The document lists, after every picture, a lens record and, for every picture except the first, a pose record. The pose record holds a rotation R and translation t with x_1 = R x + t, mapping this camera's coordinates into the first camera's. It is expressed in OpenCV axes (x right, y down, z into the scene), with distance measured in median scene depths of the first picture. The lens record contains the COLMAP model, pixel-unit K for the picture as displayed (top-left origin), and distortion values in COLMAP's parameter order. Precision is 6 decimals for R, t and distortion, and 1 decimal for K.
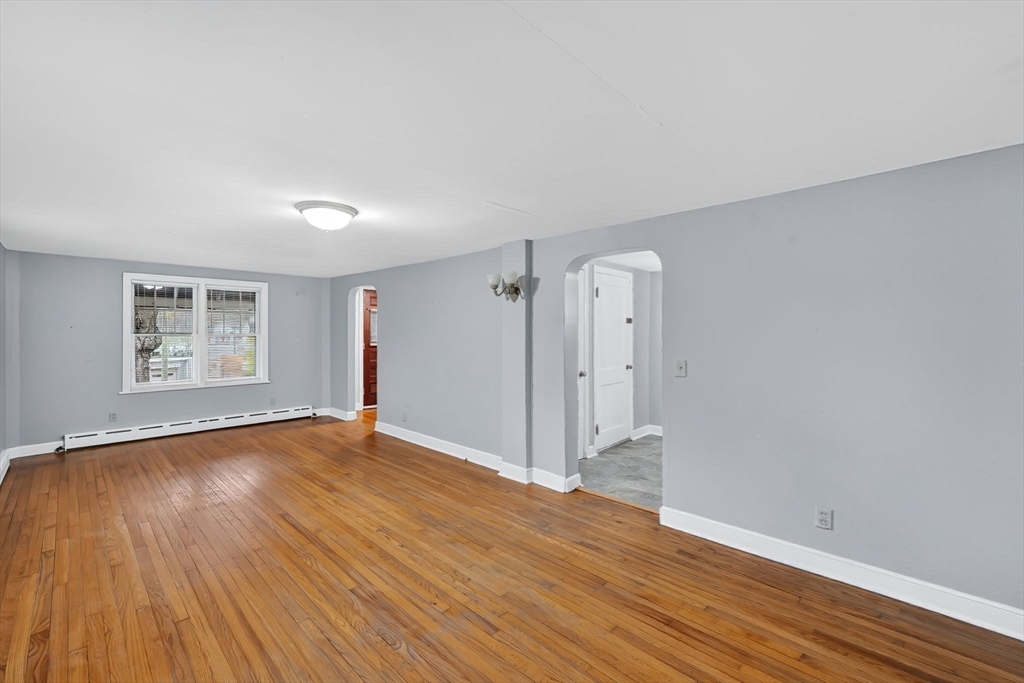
lens RADIAL K [[457.5, 0, 512.0], [0, 457.5, 341.5], [0, 0, 1]] dist [-0.000923, -0.000183]
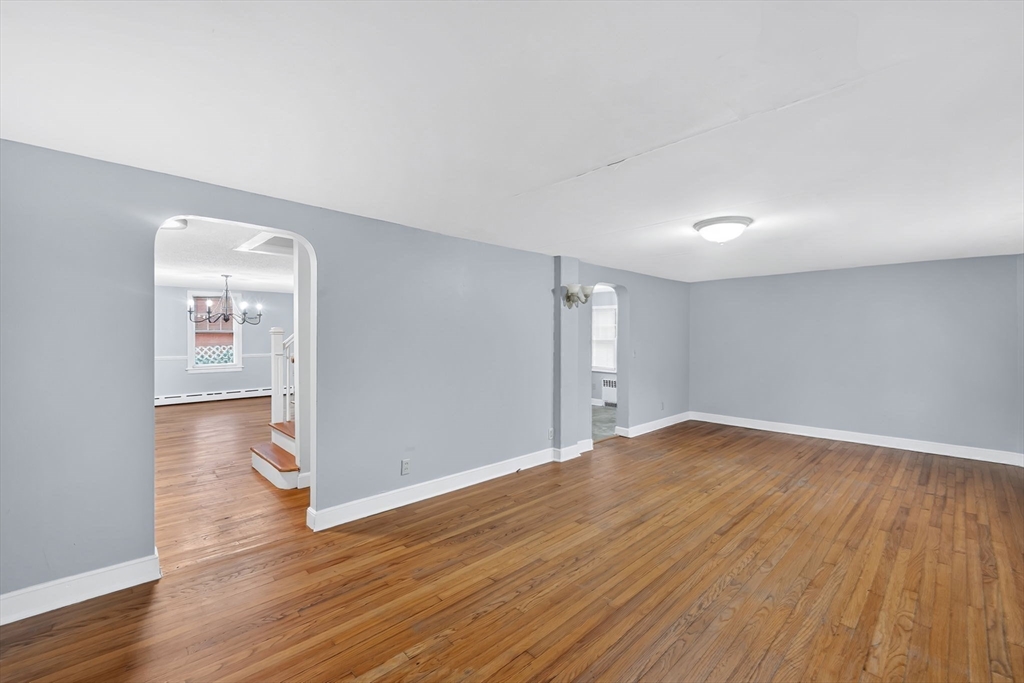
lens RADIAL K [[415.4, 0, 519.5], [0, 415.4, 339.3], [0, 0, 1]] dist [-0.001659, -0.000140]
pose [[0.015128, -0.011488, 0.999820, -1.374356], [0.013723, 0.999842, 0.011281, -0.026923], [-0.999791, 0.013550, 0.015283, 1.426782]]
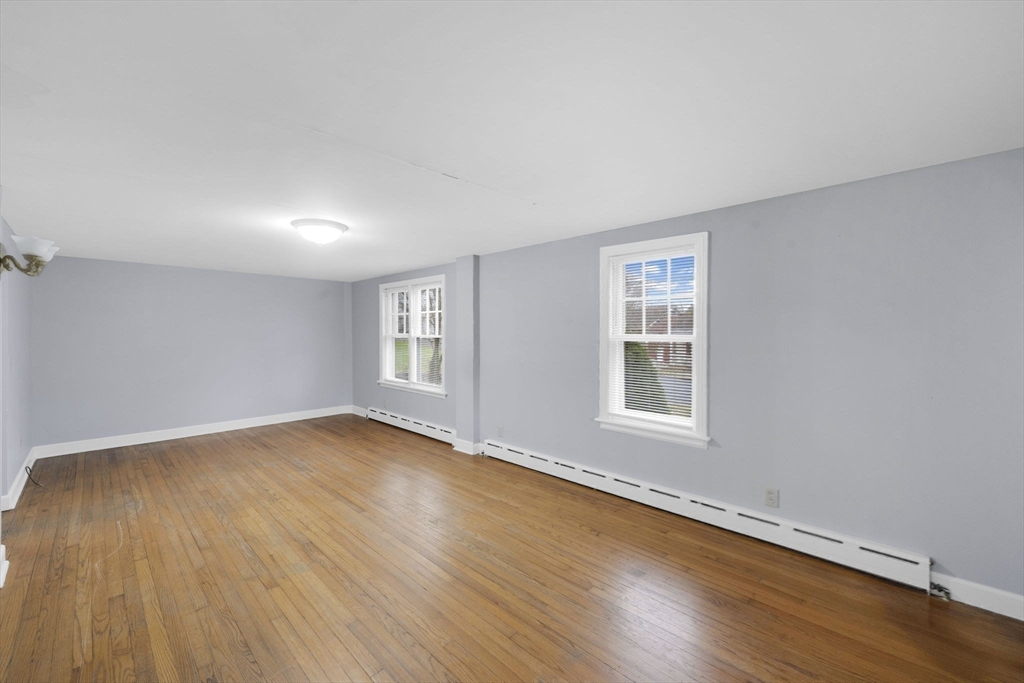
lens RADIAL K [[407.8, 0, 512.0], [0, 407.8, 341.5], [0, 0, 1]] dist [-0.010906, -0.000624]
pose [[-0.999993, -0.002965, -0.002430, -0.853759], [-0.003050, 0.999359, 0.035683, -0.031772], [0.002322, 0.035690, -0.999360, 1.947261]]
